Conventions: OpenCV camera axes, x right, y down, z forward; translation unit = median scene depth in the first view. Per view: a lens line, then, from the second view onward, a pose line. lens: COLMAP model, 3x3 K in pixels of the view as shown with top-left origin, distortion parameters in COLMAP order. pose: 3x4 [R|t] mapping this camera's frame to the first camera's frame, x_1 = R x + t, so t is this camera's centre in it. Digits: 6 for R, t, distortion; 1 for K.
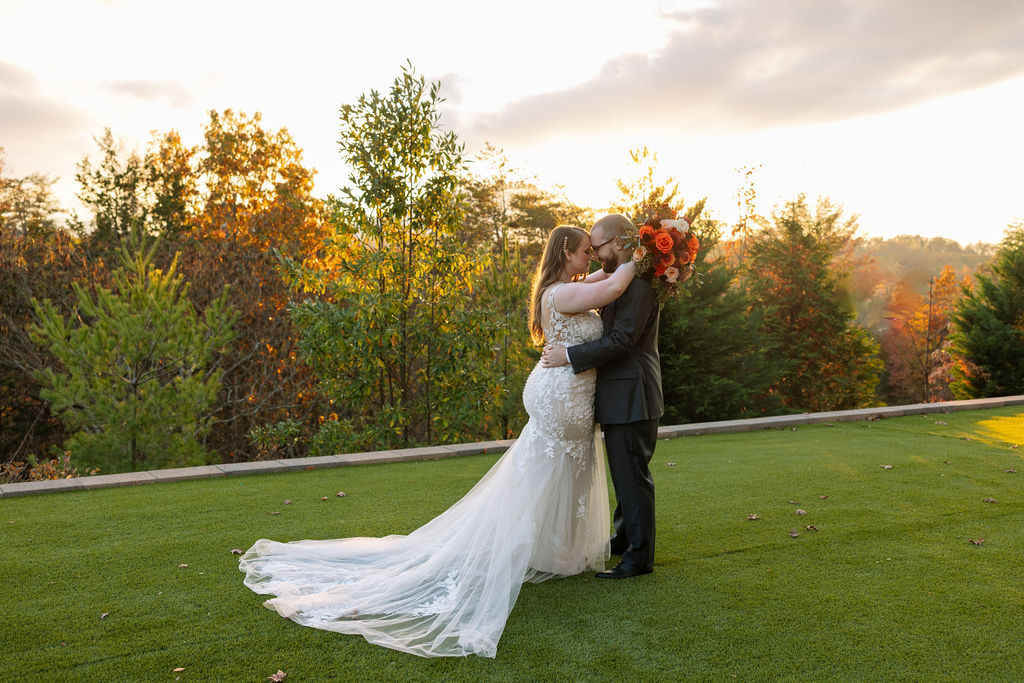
lens RADIAL K [[1038.5, 0, 511.1], [0, 1038.5, 338.3], [0, 0, 1]] dist [0.004888, 0.029689]
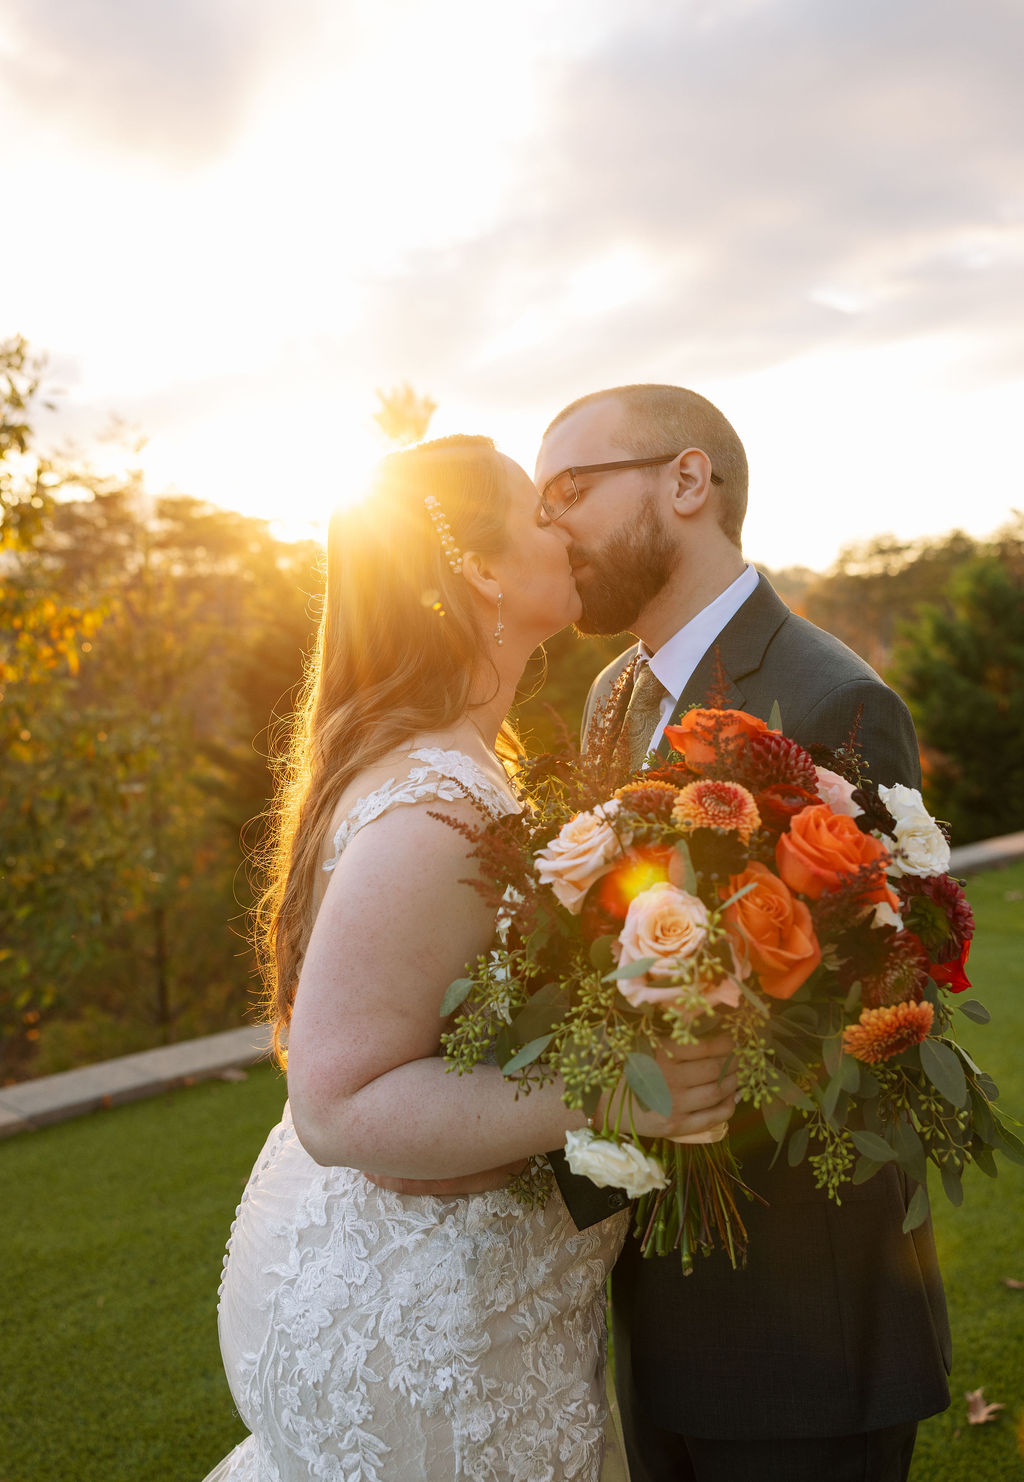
lens RADIAL K [[1481.1, 0, 512.0], [0, 1481.1, 741.0], [0, 0, 1]] dist [0.007002, 0.003546]
pose [[0.973119, -0.046532, 0.225555, 0.002091], [0.041576, 0.998779, 0.026676, -0.015951], [-0.226521, -0.016581, 0.973865, 0.194897]]
